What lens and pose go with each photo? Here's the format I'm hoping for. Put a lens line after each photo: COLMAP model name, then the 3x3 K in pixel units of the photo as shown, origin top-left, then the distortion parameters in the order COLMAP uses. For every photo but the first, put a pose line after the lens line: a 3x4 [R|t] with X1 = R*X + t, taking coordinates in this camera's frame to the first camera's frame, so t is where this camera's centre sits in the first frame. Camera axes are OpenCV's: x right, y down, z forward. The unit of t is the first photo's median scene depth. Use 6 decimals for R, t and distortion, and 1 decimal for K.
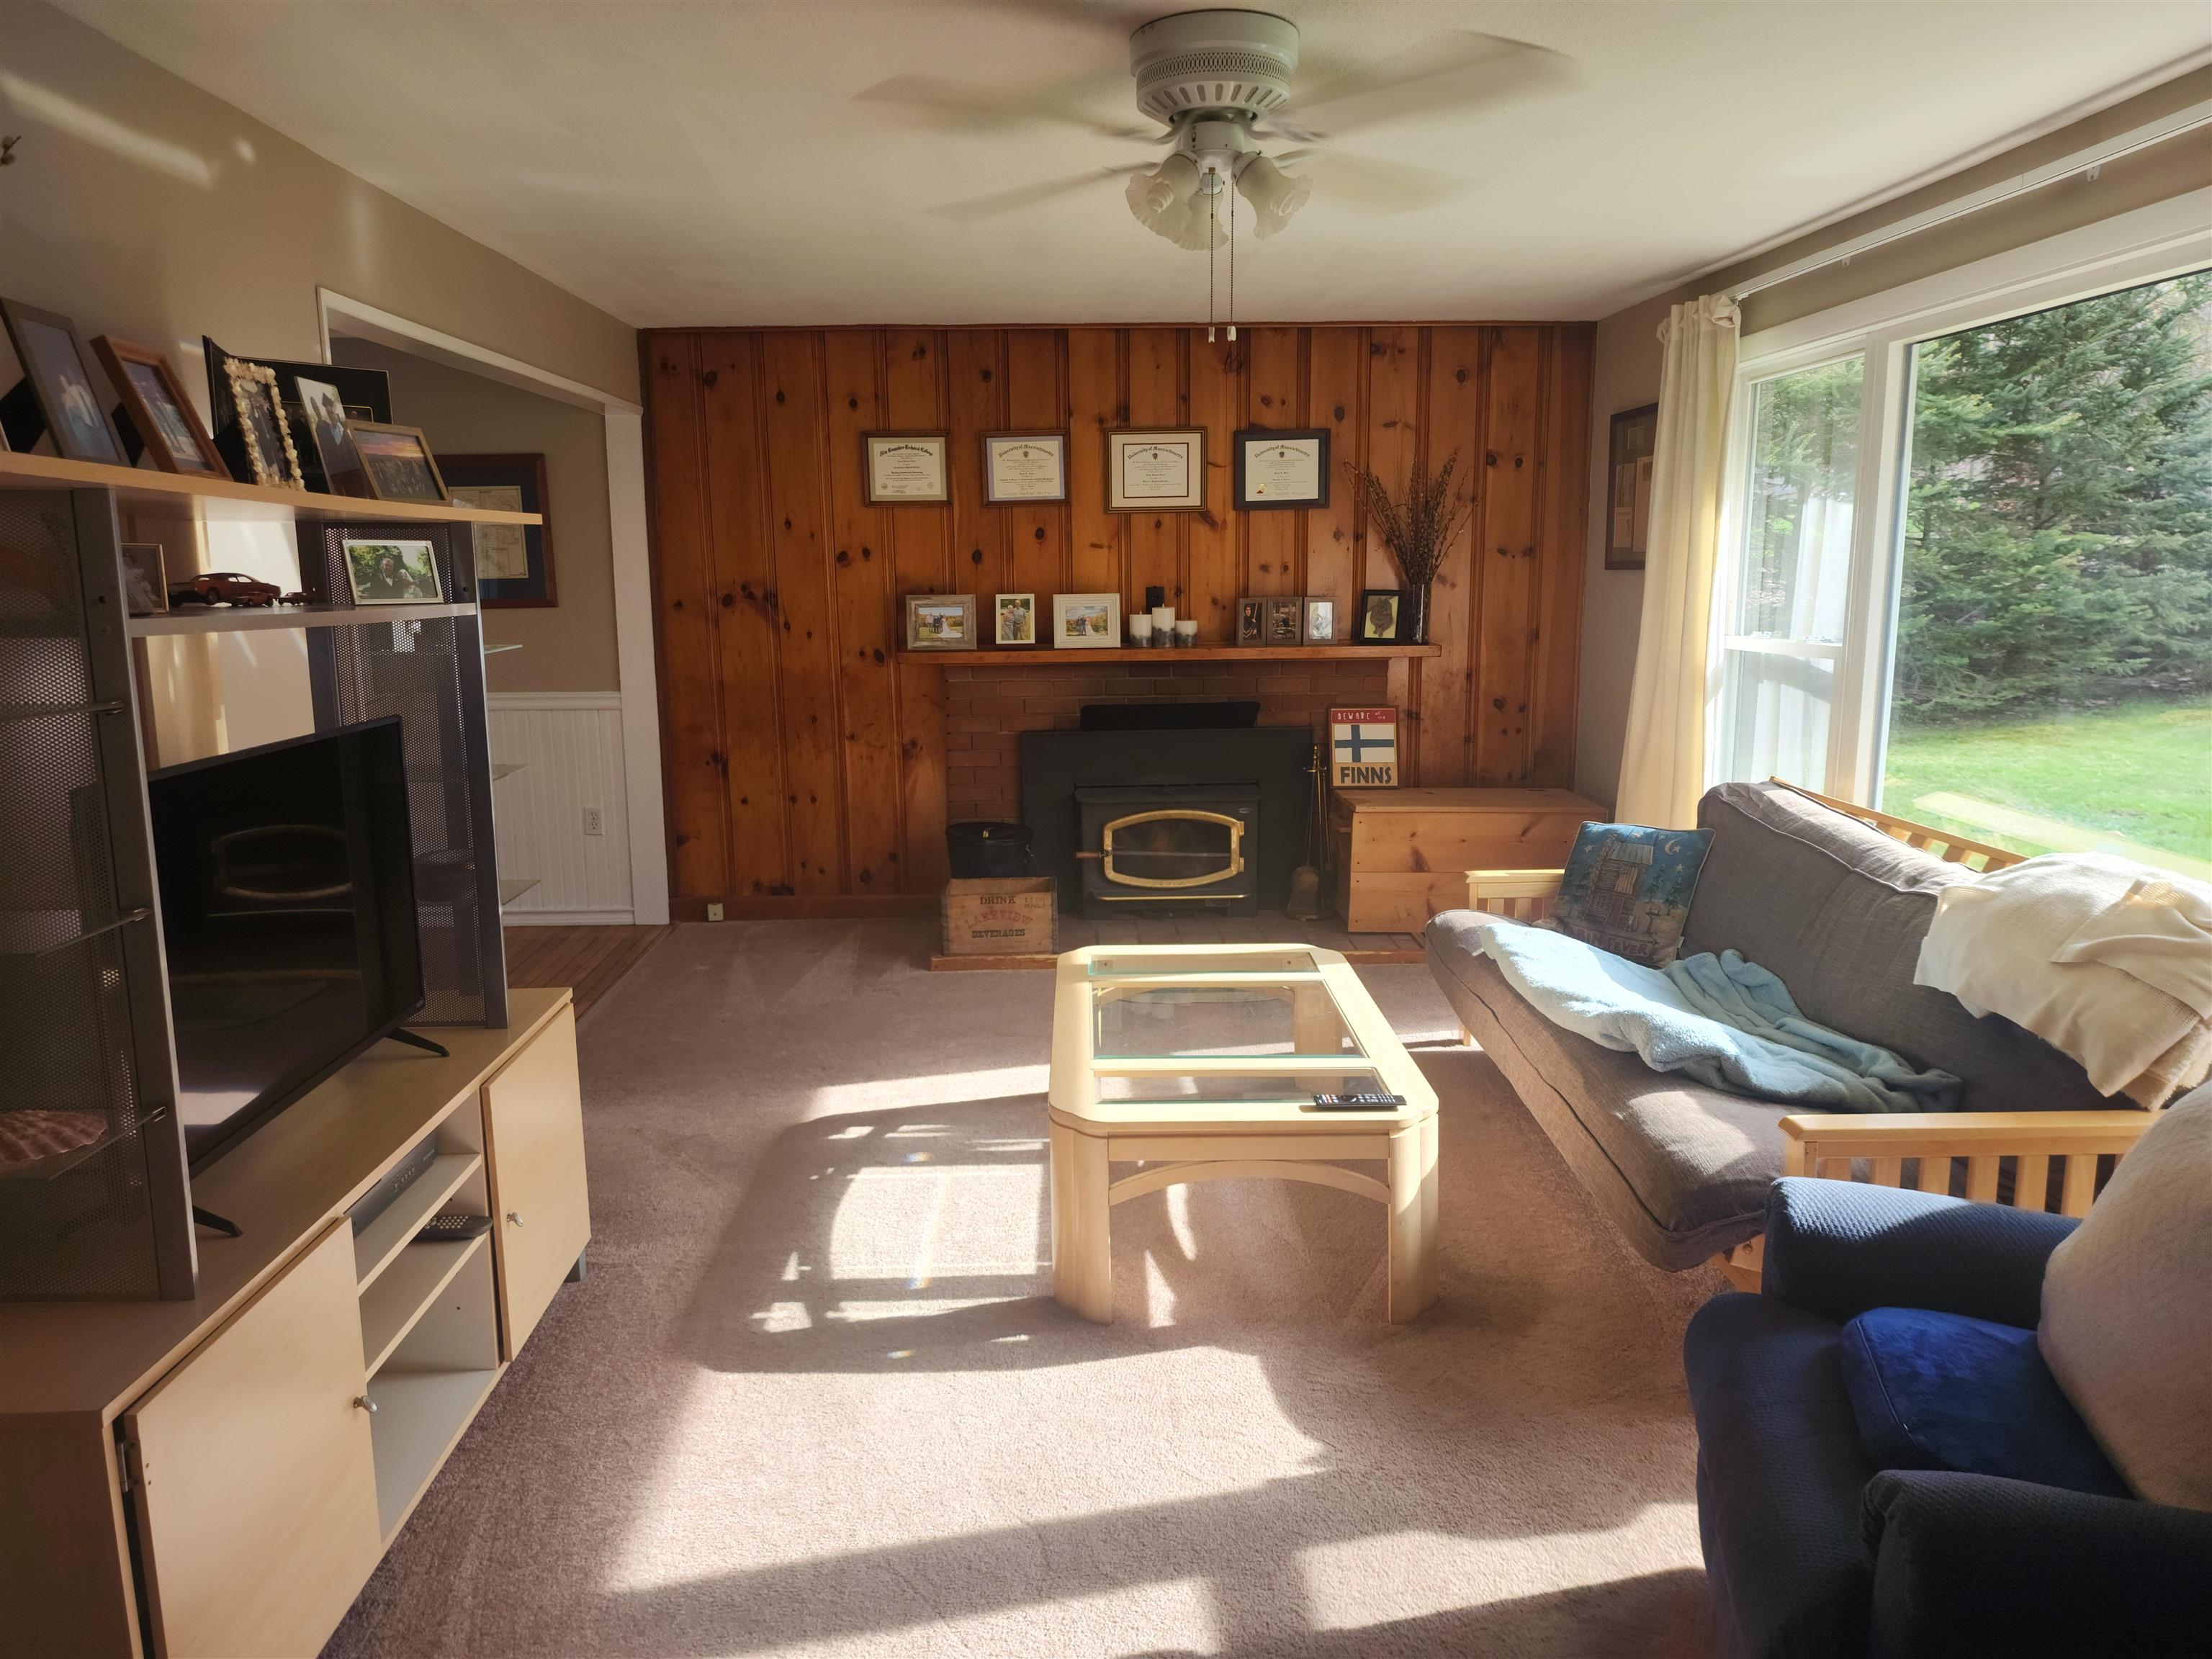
lens RADIAL K [[1483.9, 0, 1102.8], [0, 1483.9, 833.4], [0, 0, 1]] dist [0.093764, -0.081150]
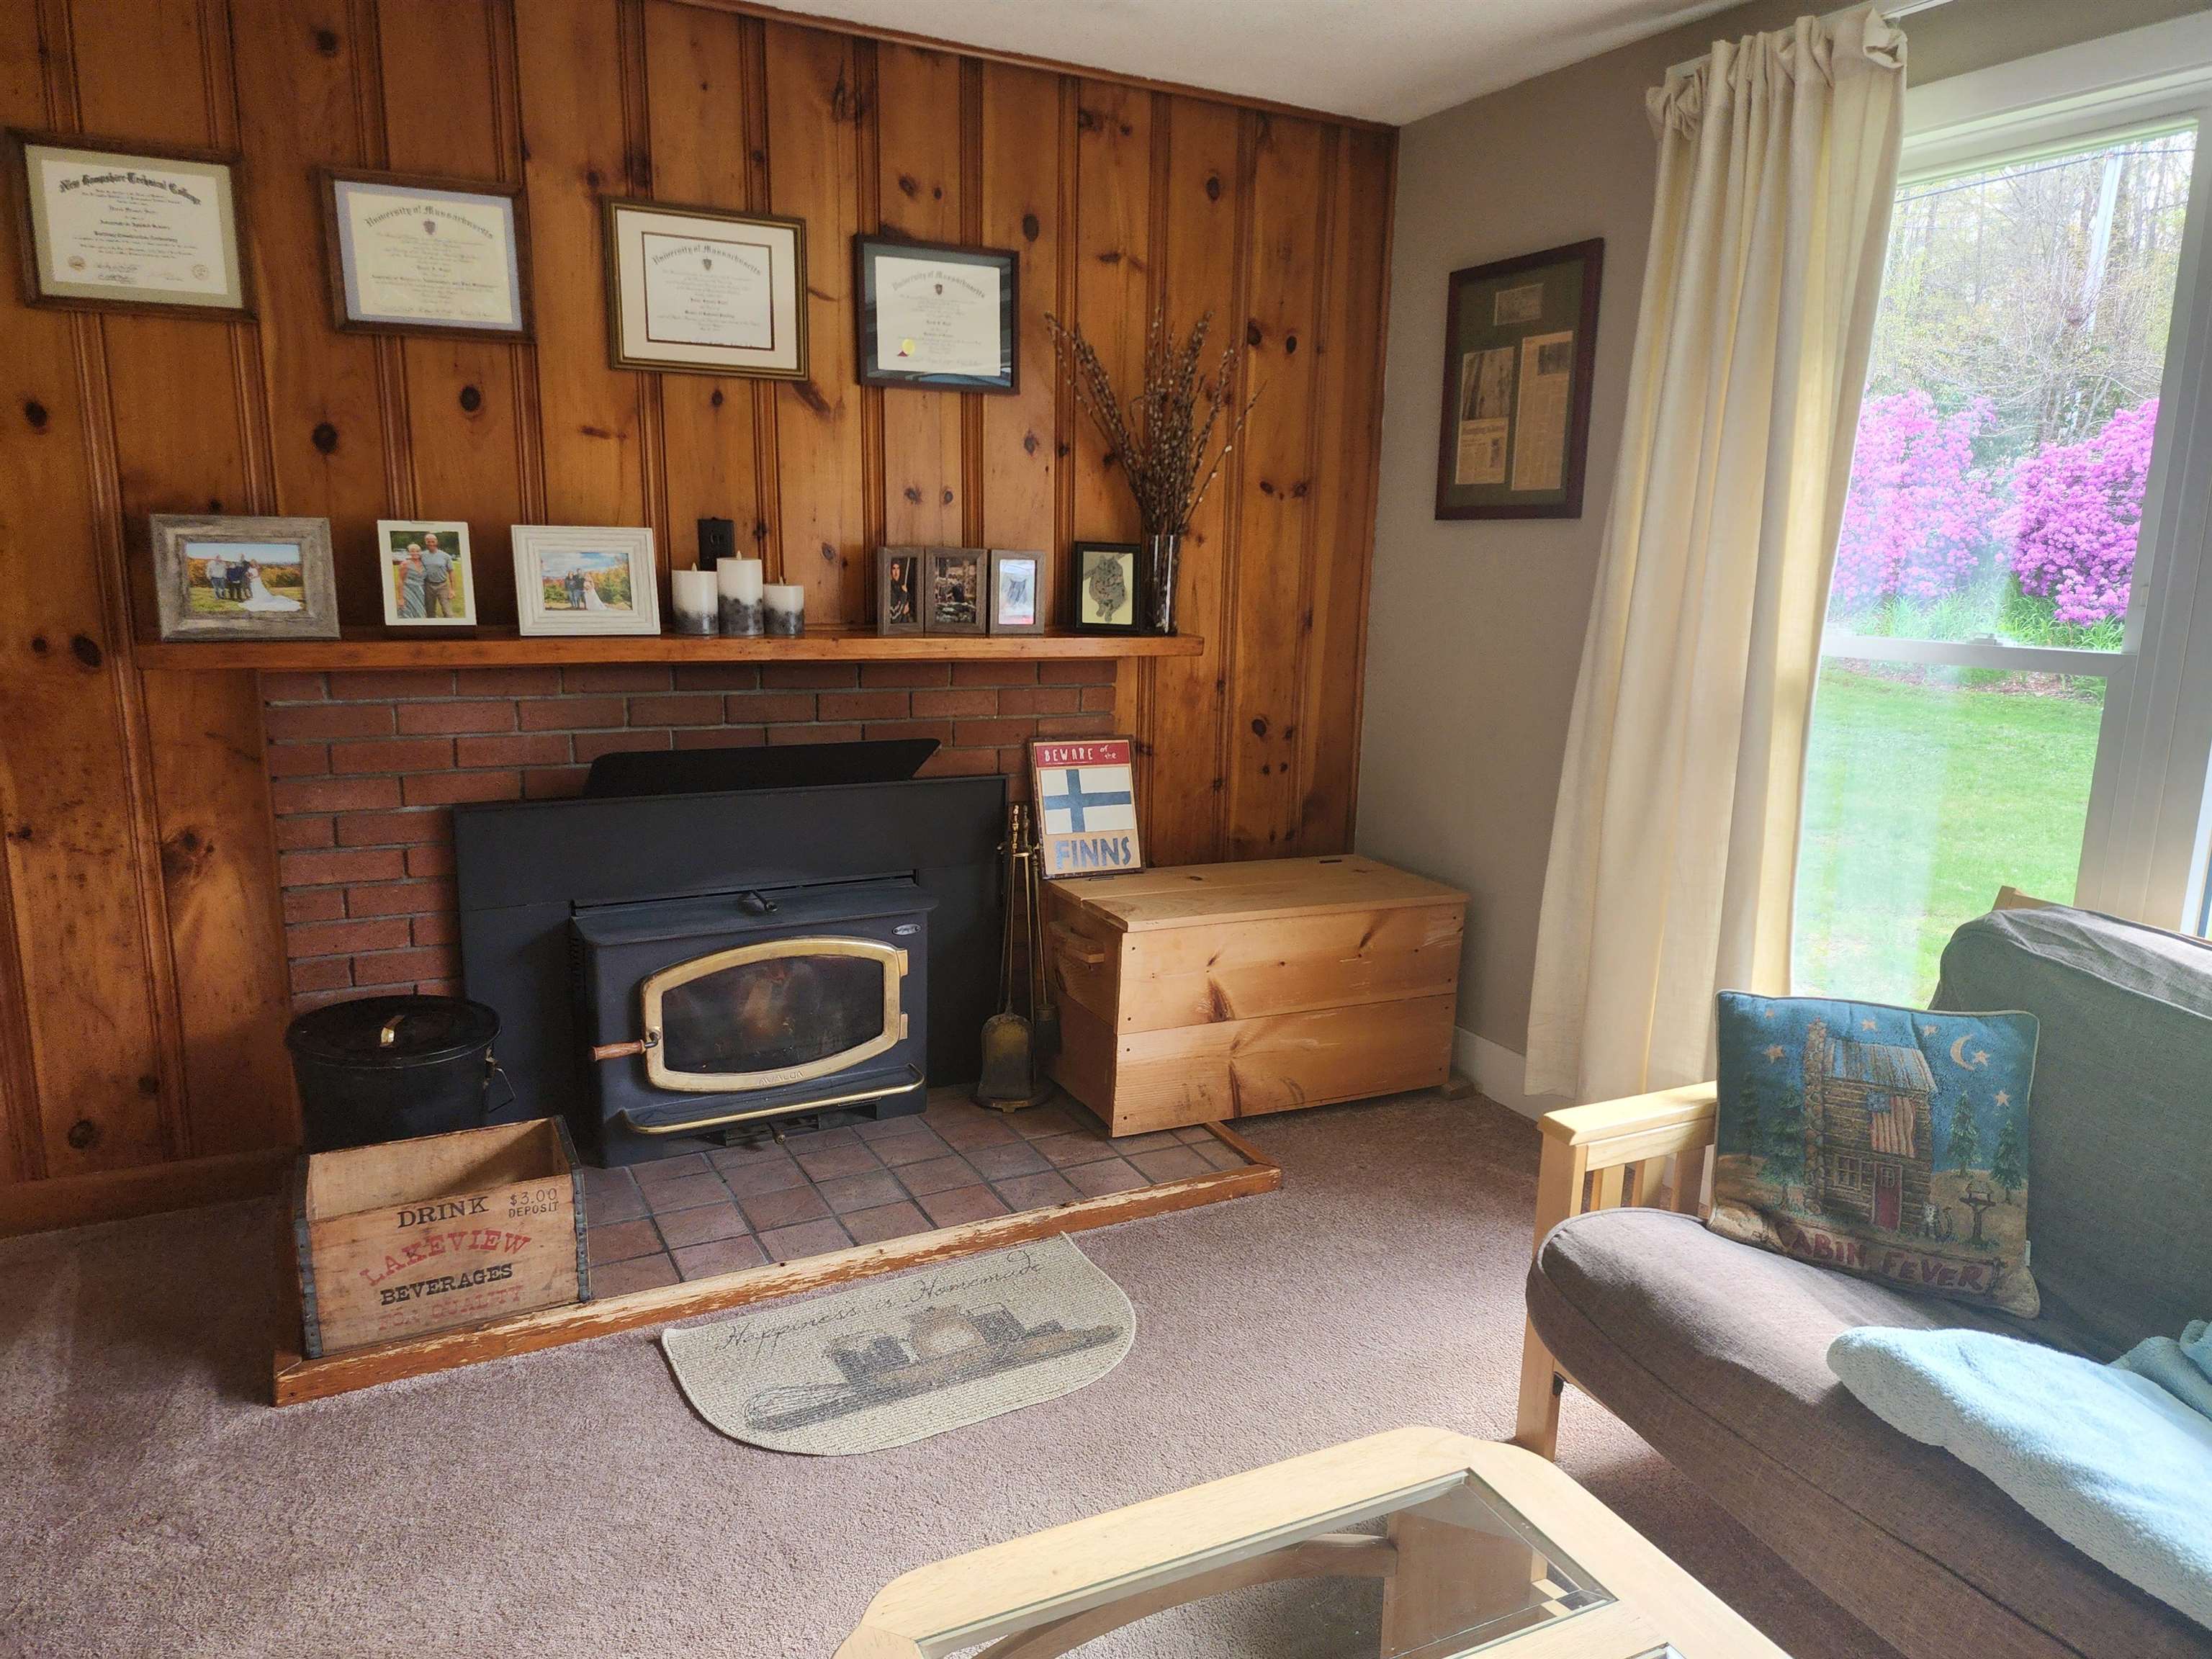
lens RADIAL K [[1483.9, 0, 1102.8], [0, 1483.9, 833.4], [0, 0, 1]] dist [0.093764, -0.081150]
pose [[0.909060, -0.051330, 0.413492, -0.065783], [0.043868, 0.998658, 0.027526, -0.064072], [-0.414350, -0.006883, 0.910092, 0.464422]]
